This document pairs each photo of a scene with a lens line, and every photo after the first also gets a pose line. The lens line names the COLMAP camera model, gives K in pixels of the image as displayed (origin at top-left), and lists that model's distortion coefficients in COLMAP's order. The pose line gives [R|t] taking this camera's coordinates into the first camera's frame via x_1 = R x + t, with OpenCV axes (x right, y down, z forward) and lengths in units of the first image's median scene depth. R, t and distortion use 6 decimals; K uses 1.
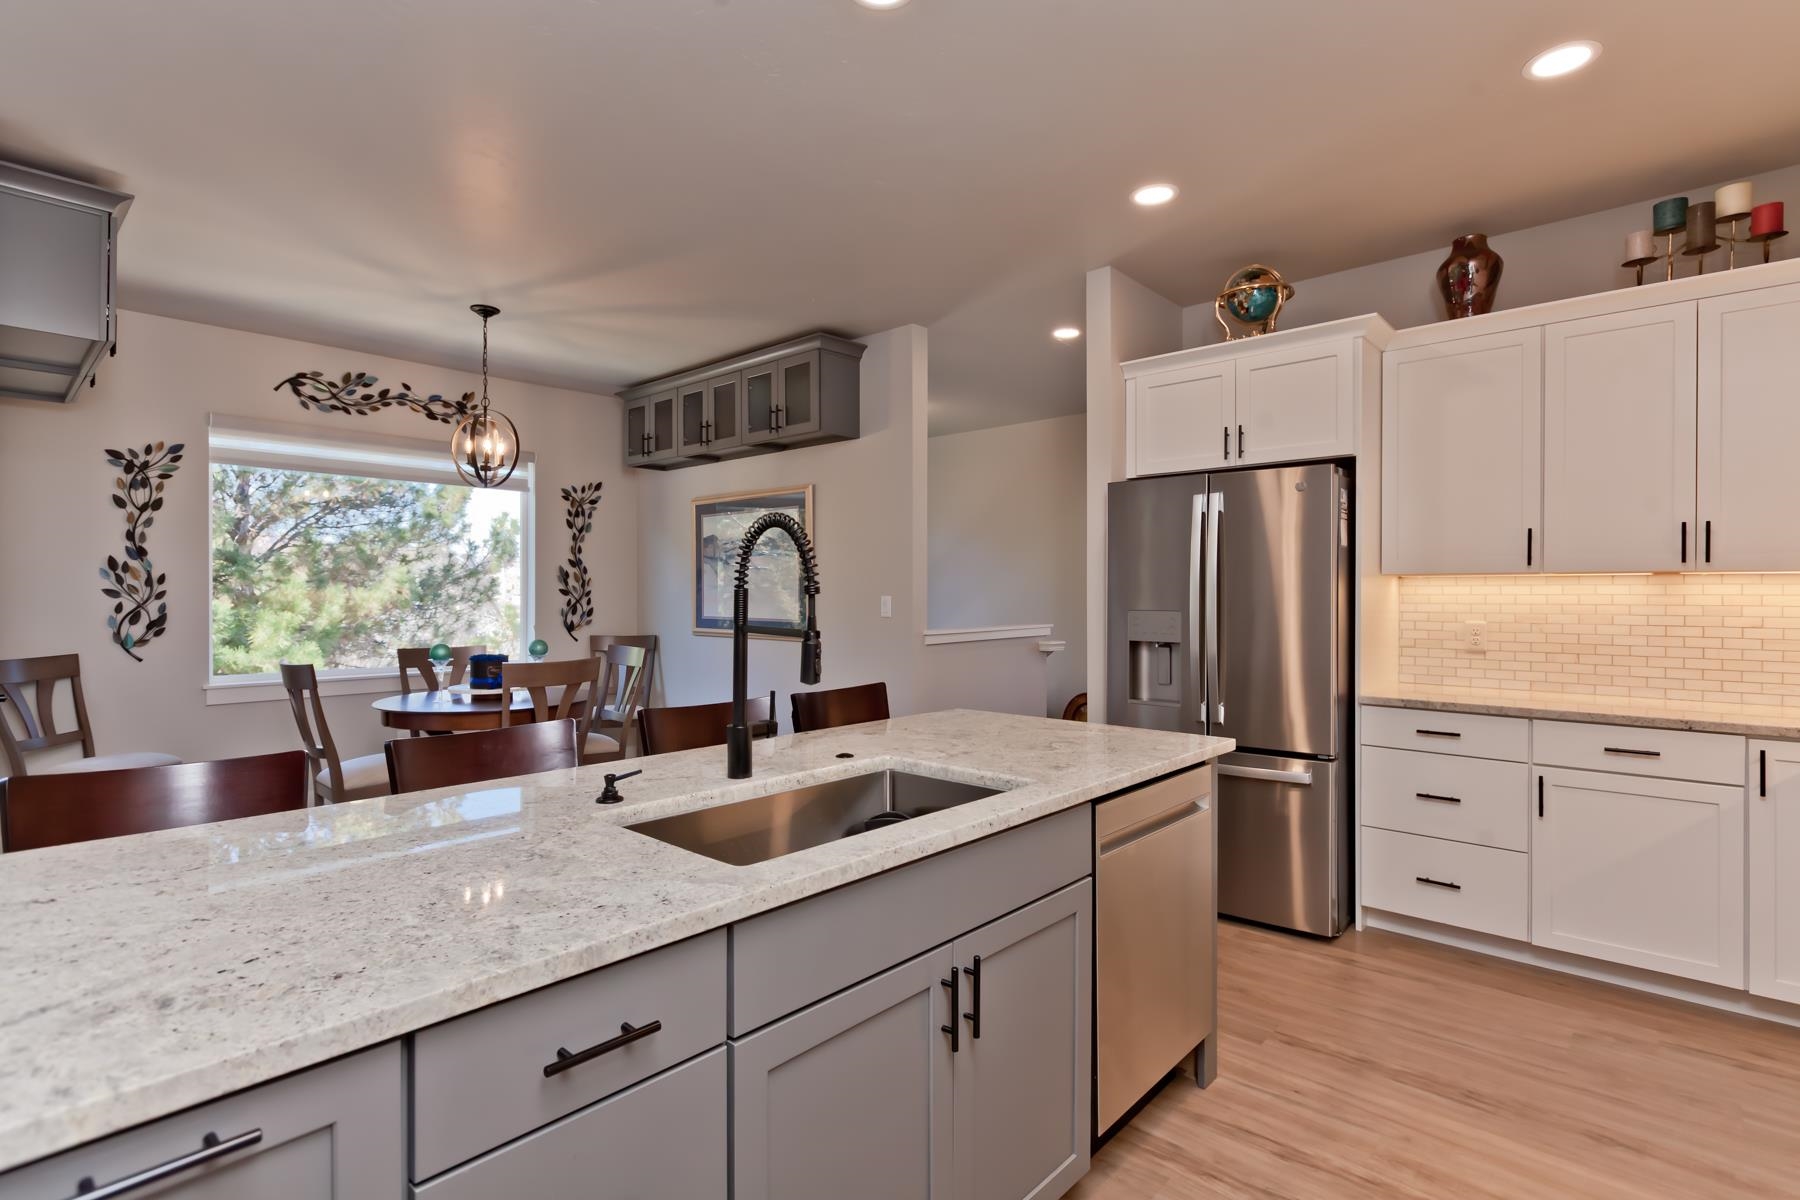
lens RADIAL K [[865.1, 0, 906.4], [0, 865.1, 595.3], [0, 0, 1]] dist [-0.001358, -0.000031]
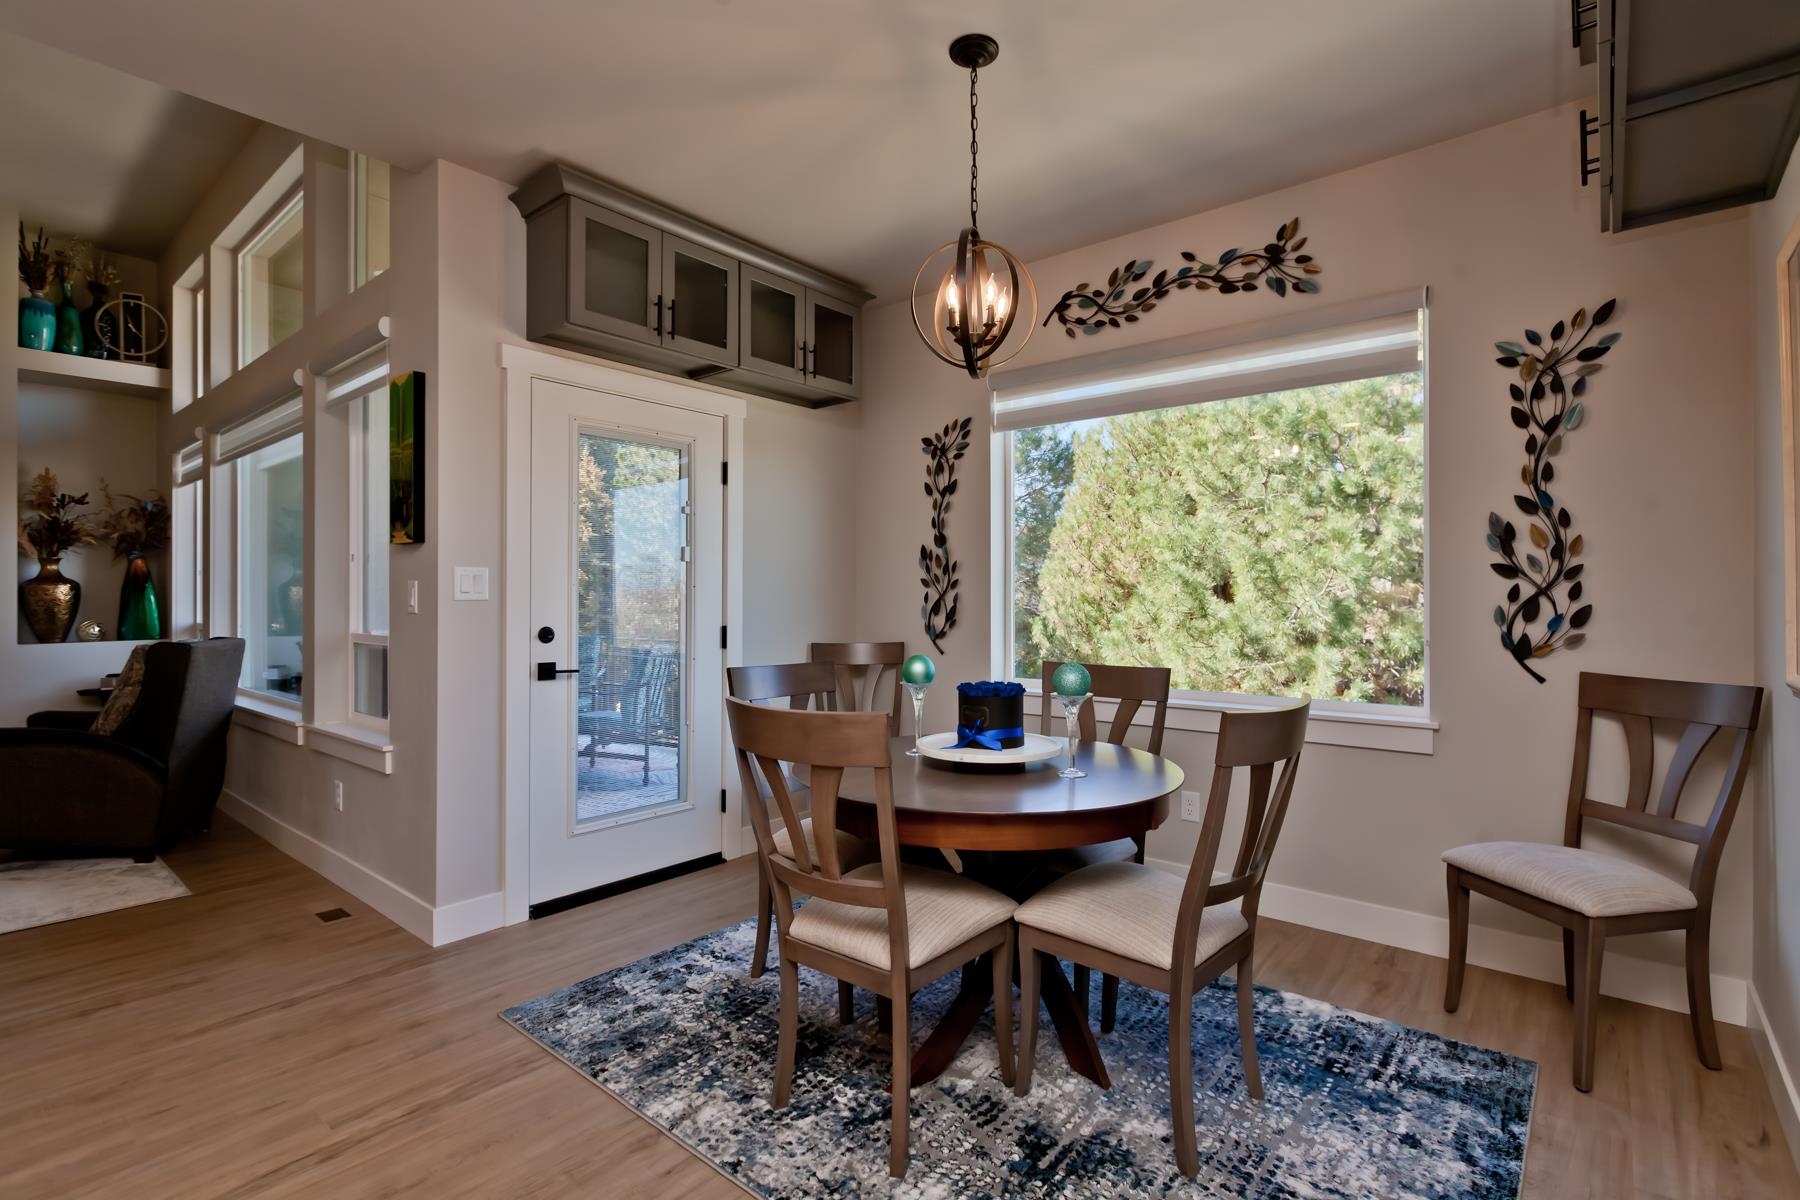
lens RADIAL K [[843.2, 0, 906.2], [0, 843.2, 593.0], [0, 0, 1]] dist [-0.001700, -0.000643]
pose [[0.043382, -0.007961, -0.999027, 0.046080], [-0.001611, 0.999966, -0.008038, 0.018267], [0.999057, 0.001959, 0.043368, 1.015861]]
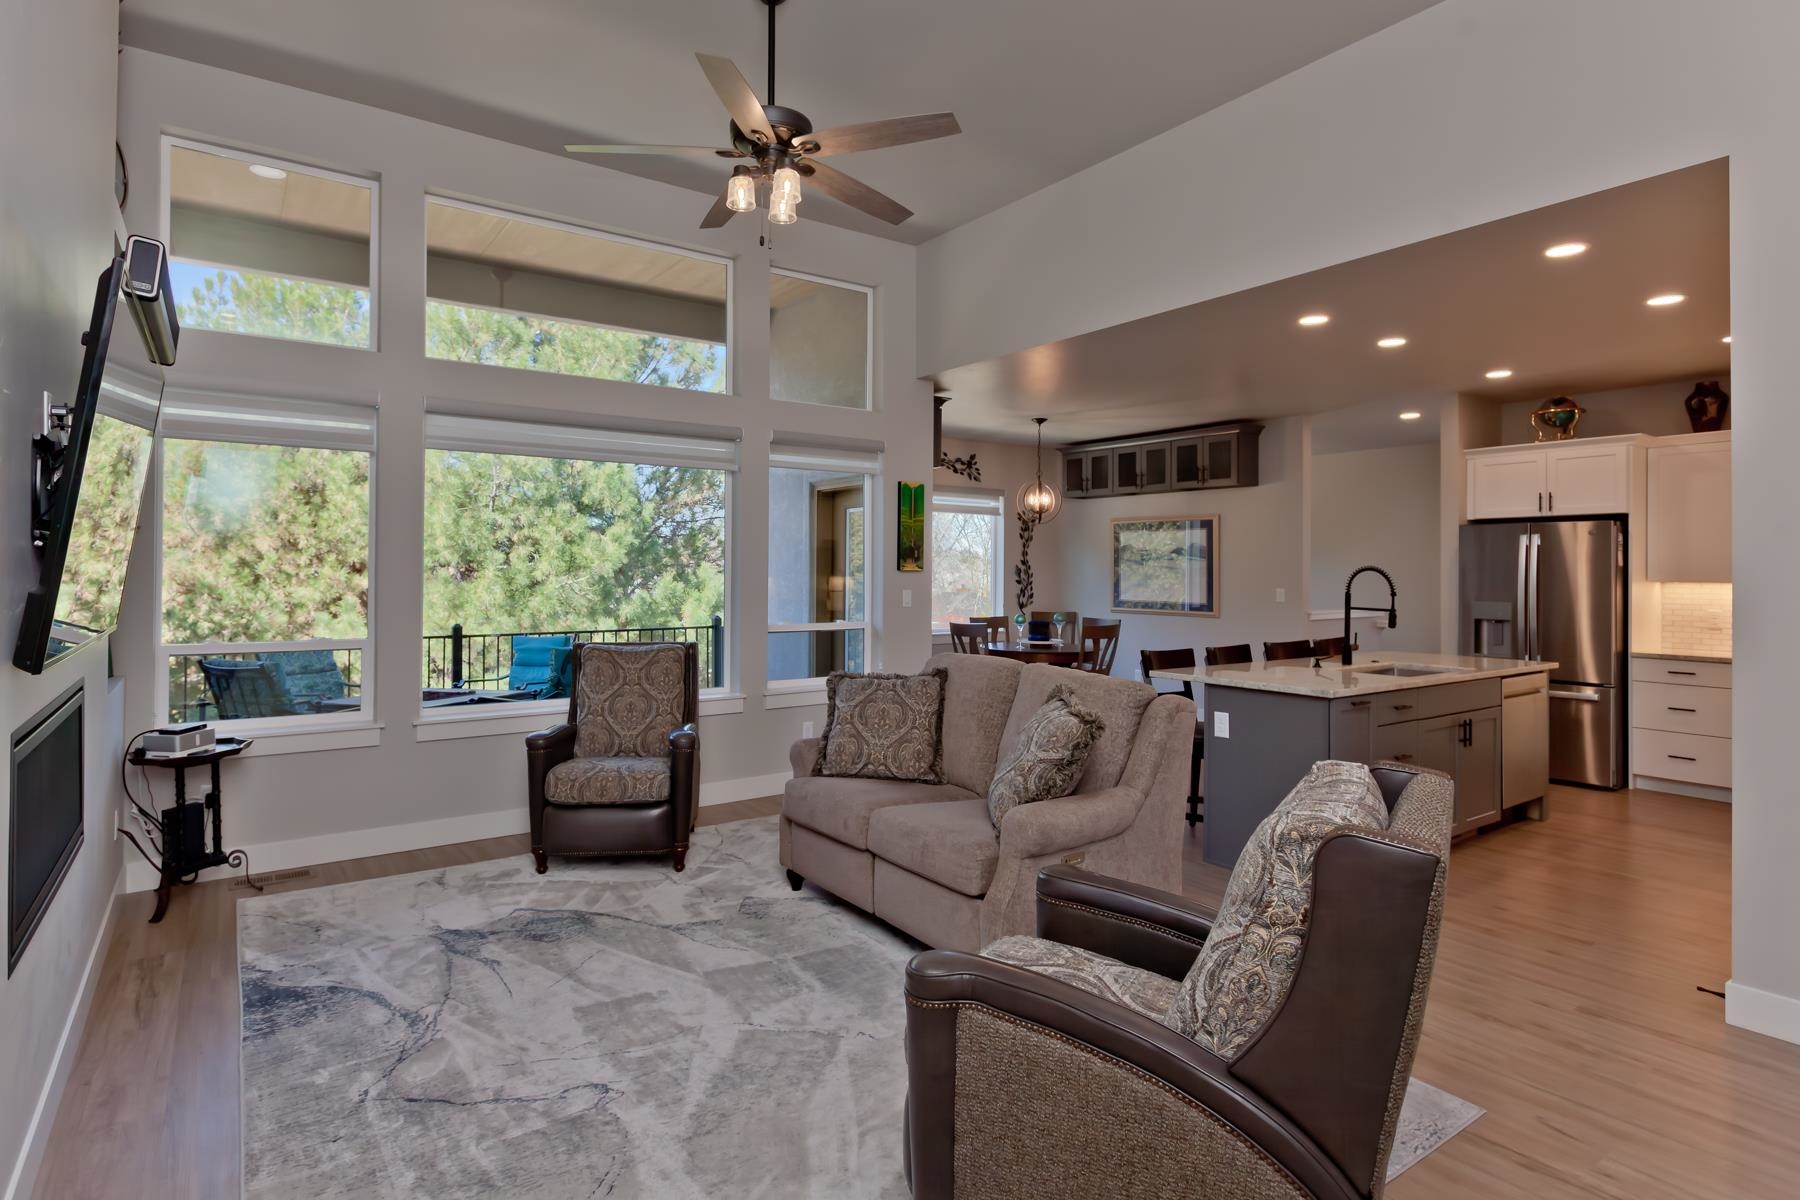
lens RADIAL K [[932.2, 0, 856.3], [0, 932.2, 562.6], [0, 0, 1]] dist [-0.001204, 0.000336]
pose [[0.972586, 0.003655, -0.232517, -0.446389], [-0.006393, 0.999919, -0.011023, -0.026828], [0.232458, 0.012207, 0.972530, -0.953026]]
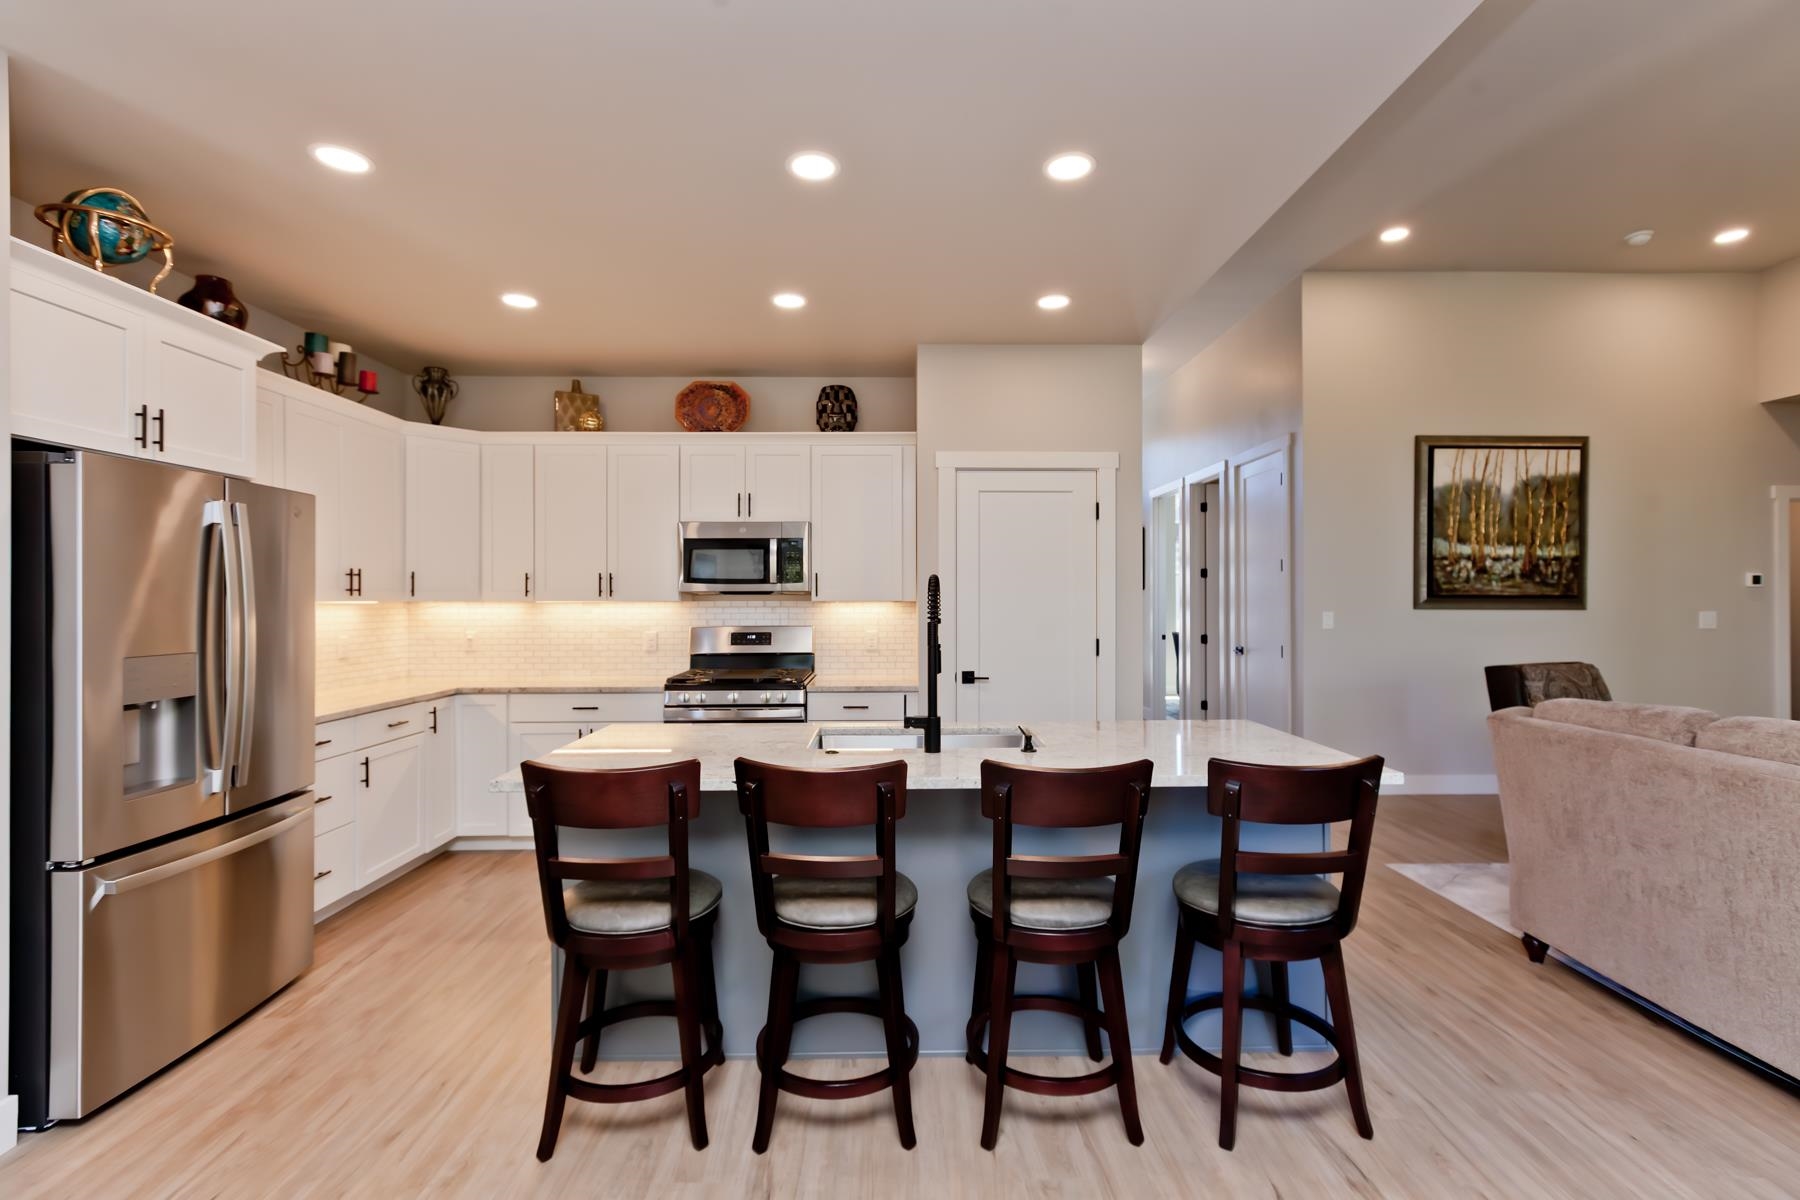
lens RADIAL K [[817.6, 0, 905.0], [0, 817.6, 595.0], [0, 0, 1]] dist [0.009915, -0.004289]
pose [[-0.685952, 0.004510, 0.727633, -0.529027], [0.004735, 0.999987, -0.001734, -0.023222], [-0.727631, 0.002256, -0.685965, 0.893843]]
